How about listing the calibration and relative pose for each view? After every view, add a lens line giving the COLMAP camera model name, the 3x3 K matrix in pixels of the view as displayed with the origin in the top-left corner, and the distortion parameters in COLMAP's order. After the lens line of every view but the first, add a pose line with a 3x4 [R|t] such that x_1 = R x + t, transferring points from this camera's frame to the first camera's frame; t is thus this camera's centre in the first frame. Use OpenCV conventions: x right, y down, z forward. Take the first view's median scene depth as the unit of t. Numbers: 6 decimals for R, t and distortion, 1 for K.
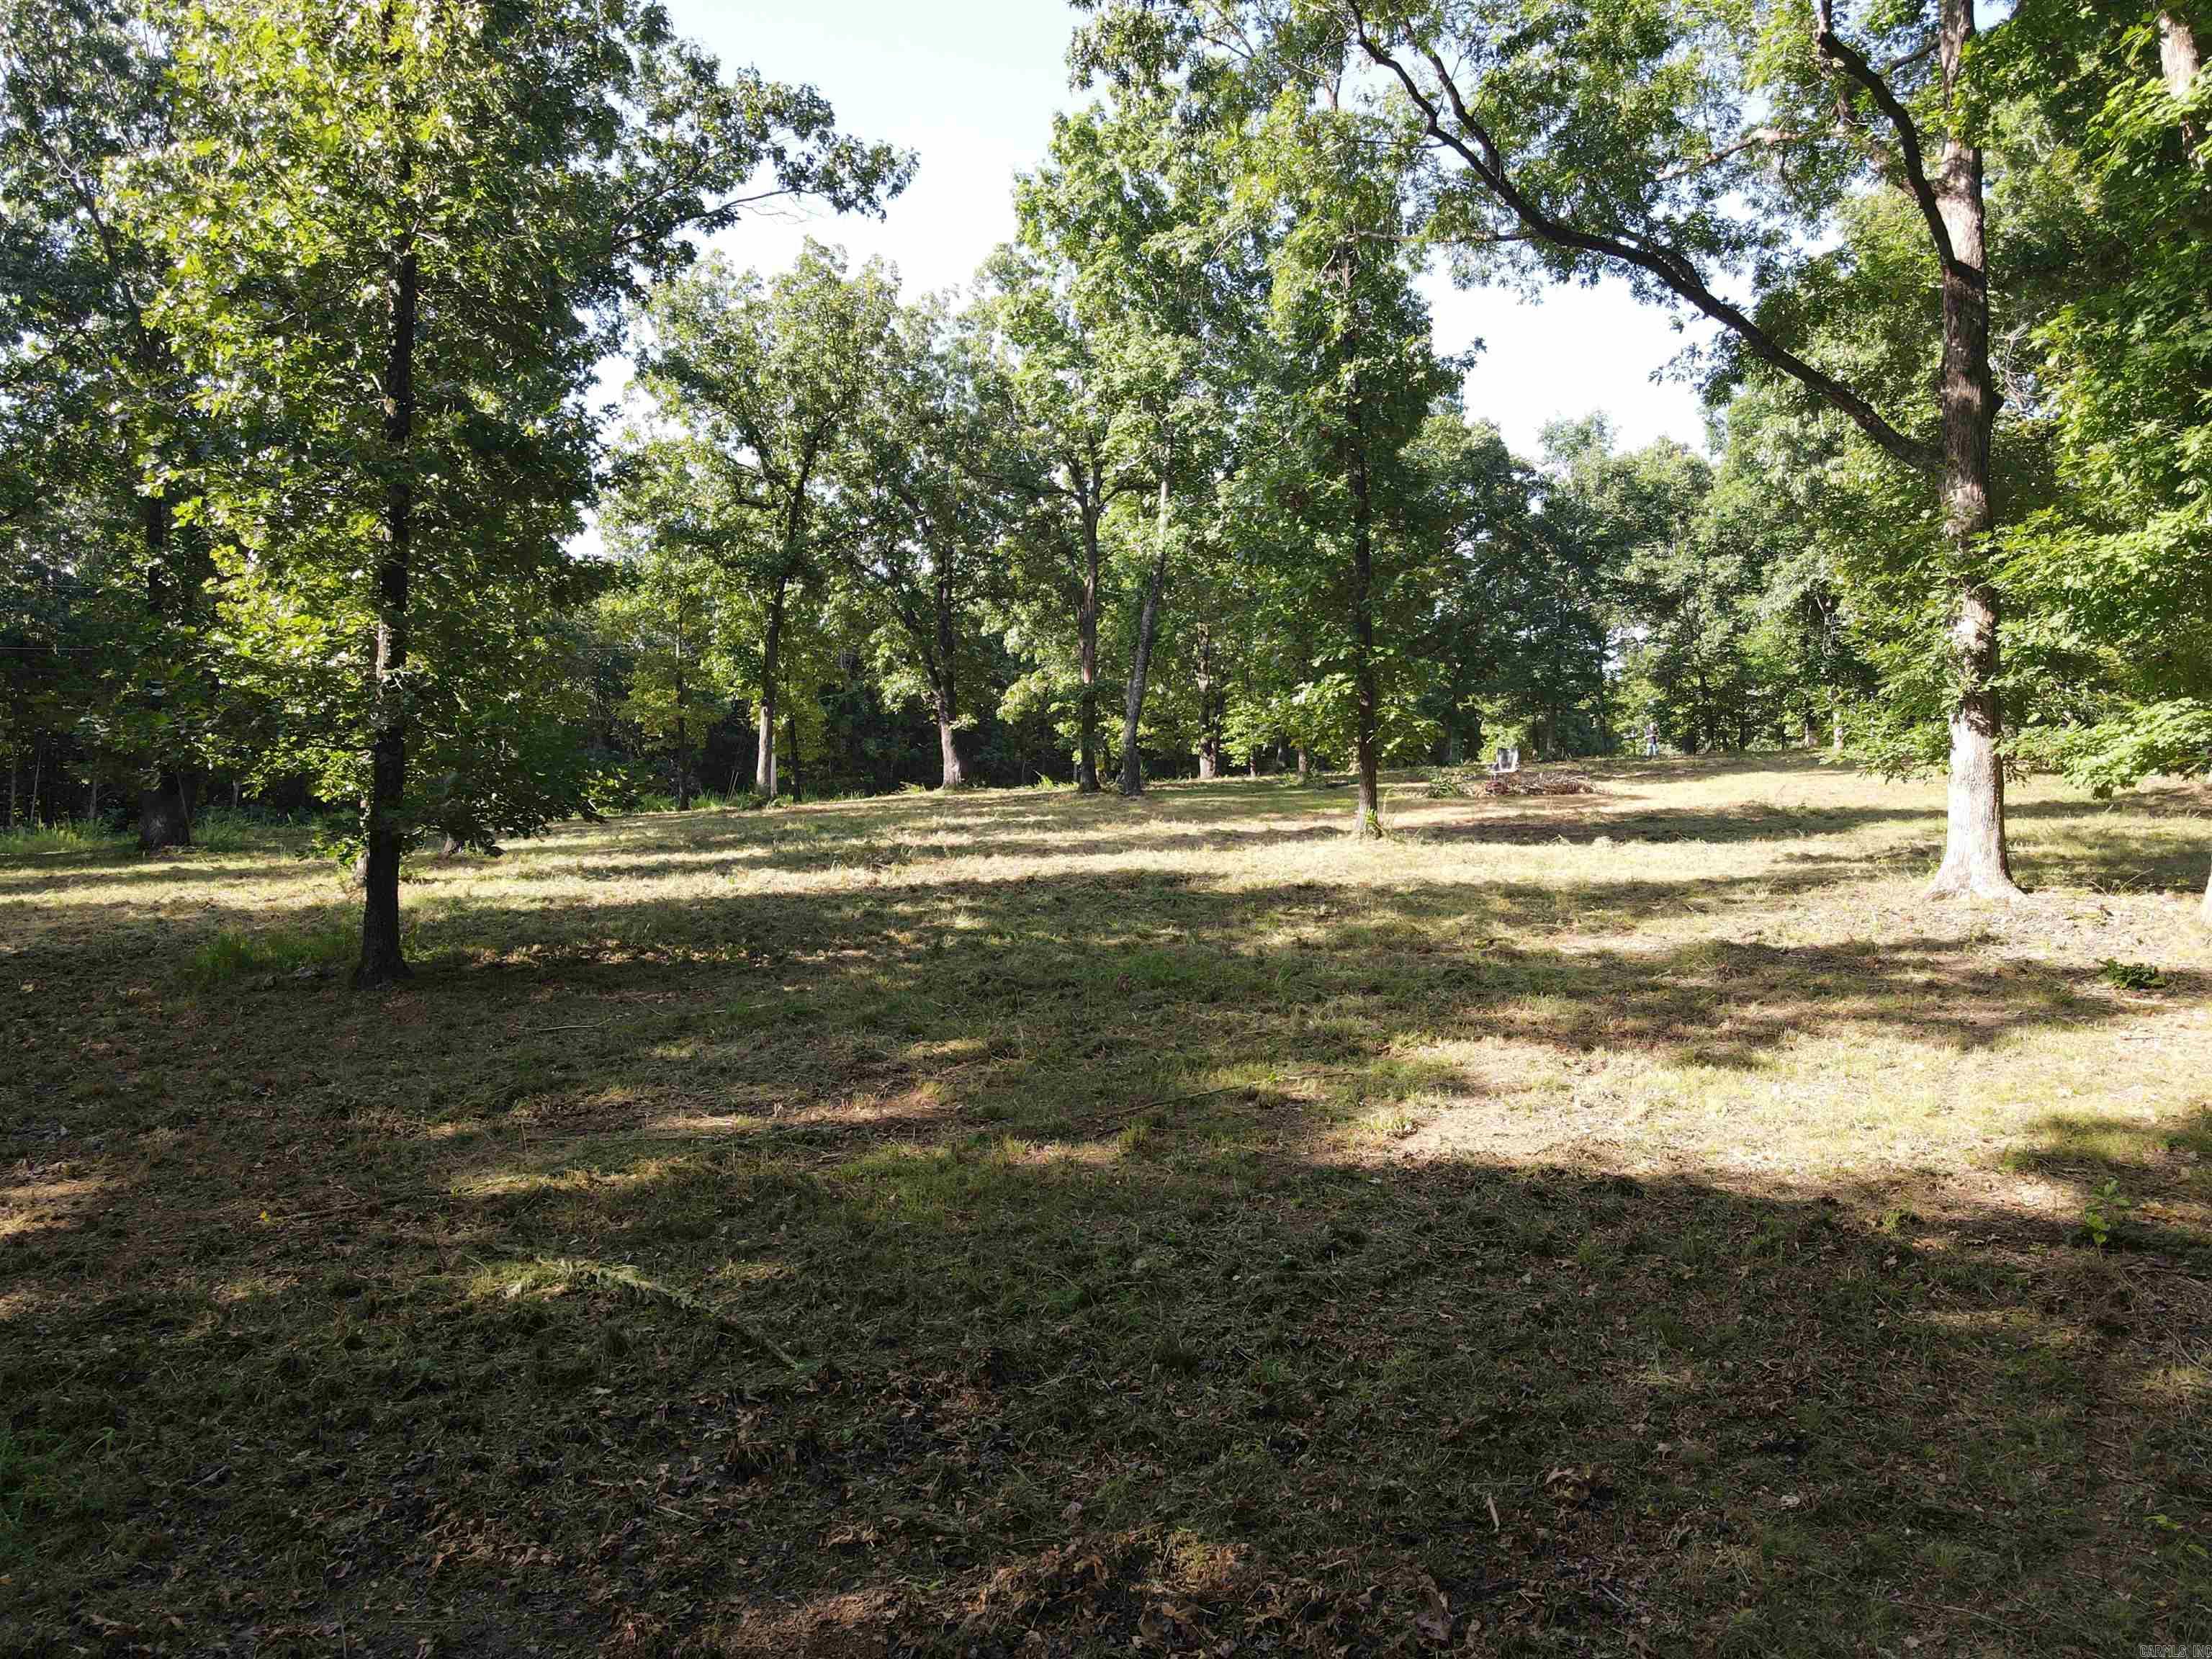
lens RADIAL K [[1617.0, 0, 1106.0], [0, 1617.0, 829.5], [0, 0, 1]] dist [0.014480, 0.009561]
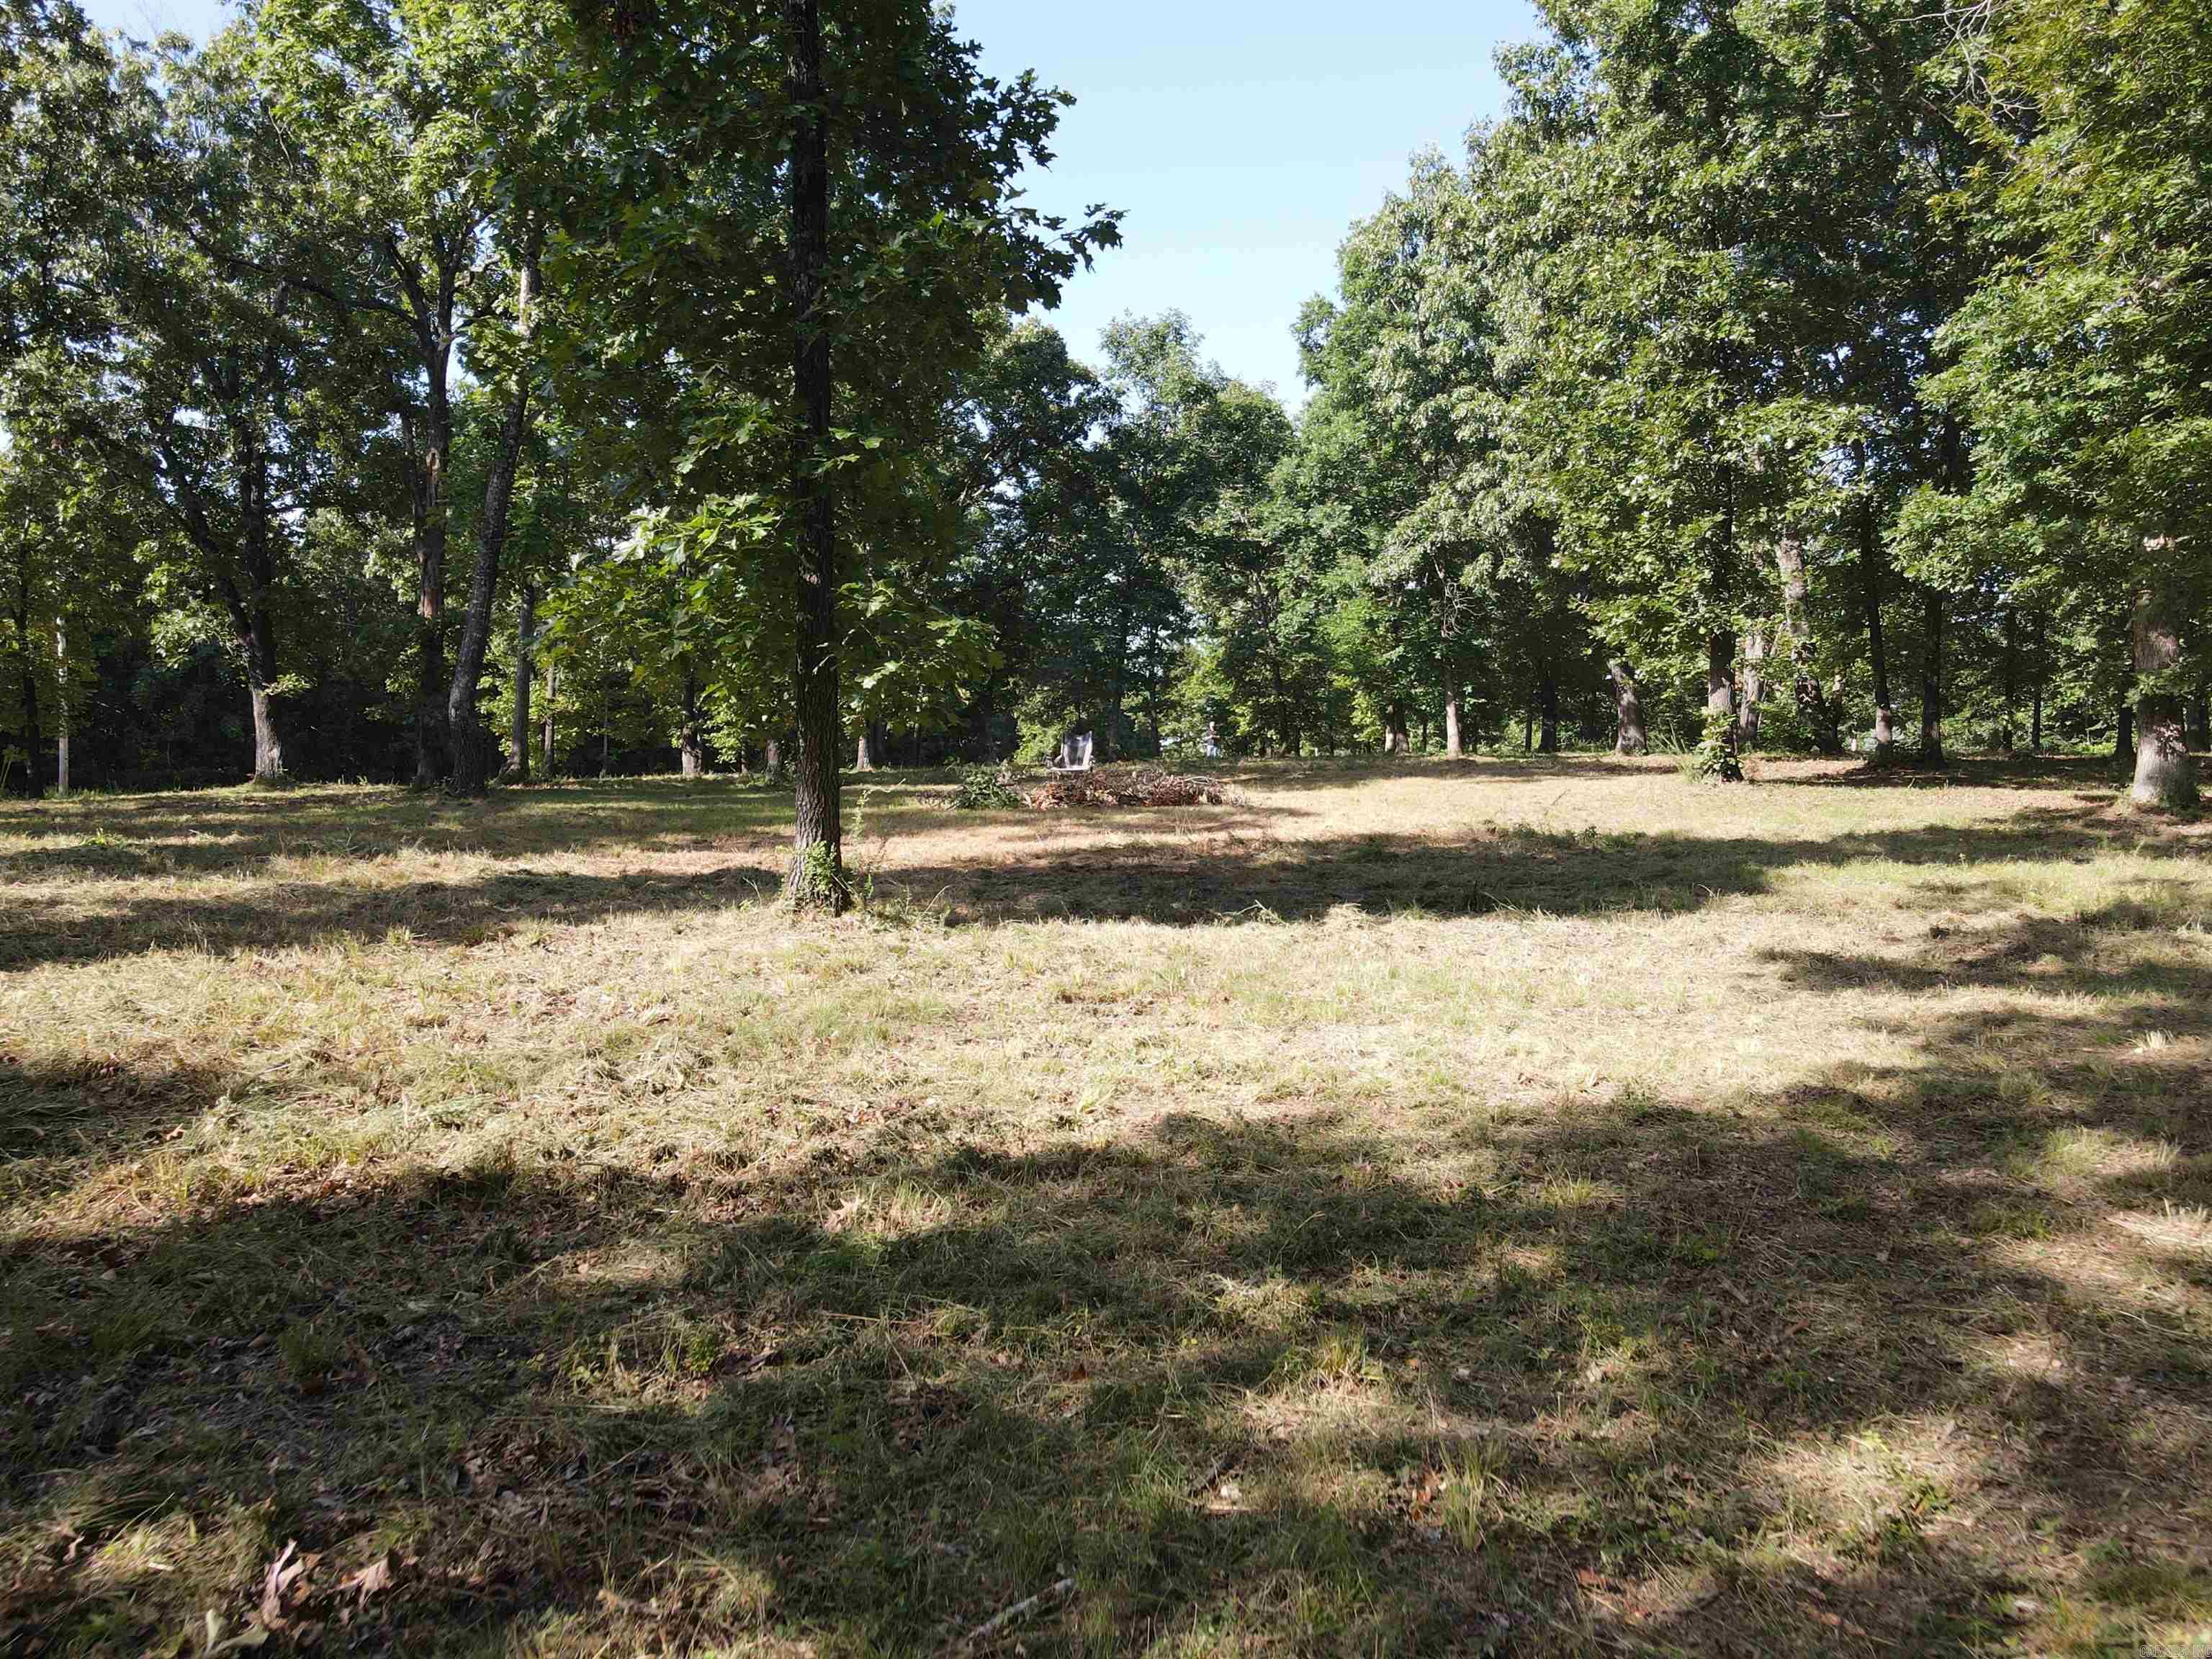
lens RADIAL K [[1611.8, 0, 1106.0], [0, 1611.8, 829.5], [0, 0, 1]] dist [0.020643, -0.002205]
pose [[0.958540, 0.008223, 0.284838, 0.054407], [-0.007455, 0.999965, -0.003782, -0.006711], [-0.284859, 0.001501, 0.958568, 0.277619]]
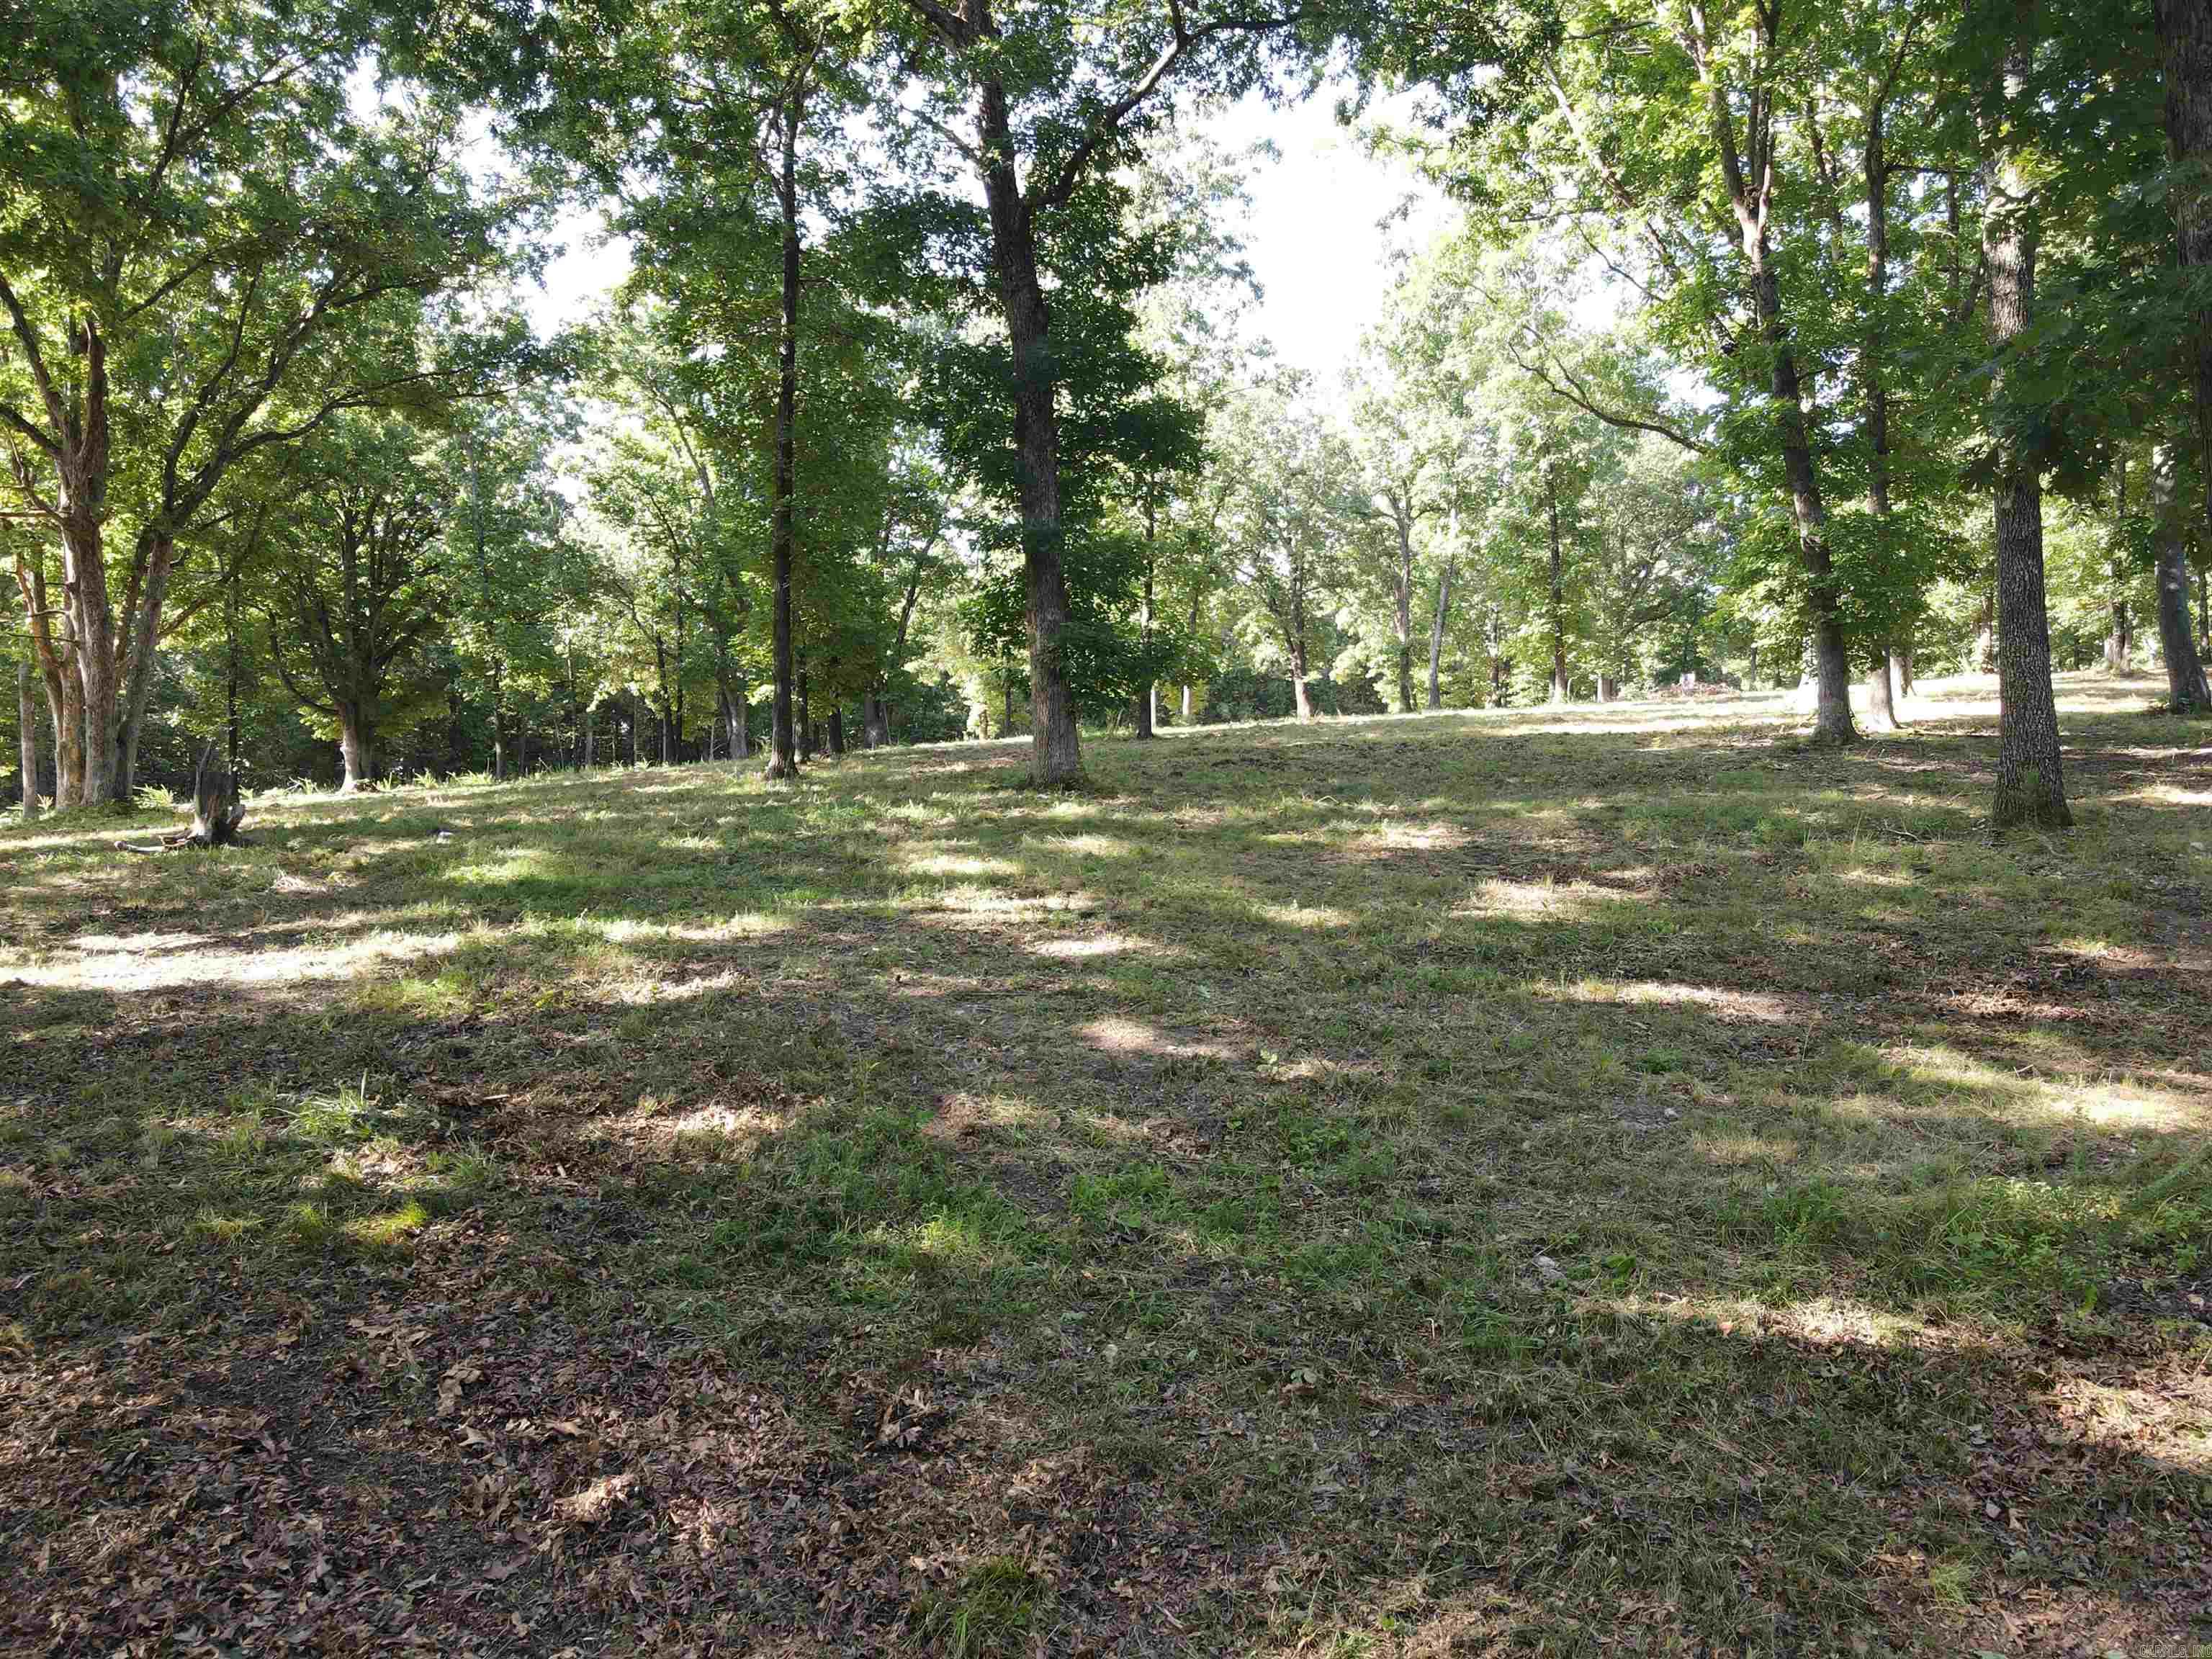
lens RADIAL K [[1617.0, 0, 1106.0], [0, 1617.0, 829.5], [0, 0, 1]] dist [0.014480, 0.009561]
pose [[0.982361, -0.011612, -0.186633, -0.003980], [0.012571, 0.999913, 0.003955, 0.064152], [0.186571, -0.006231, 0.982422, -0.455267]]
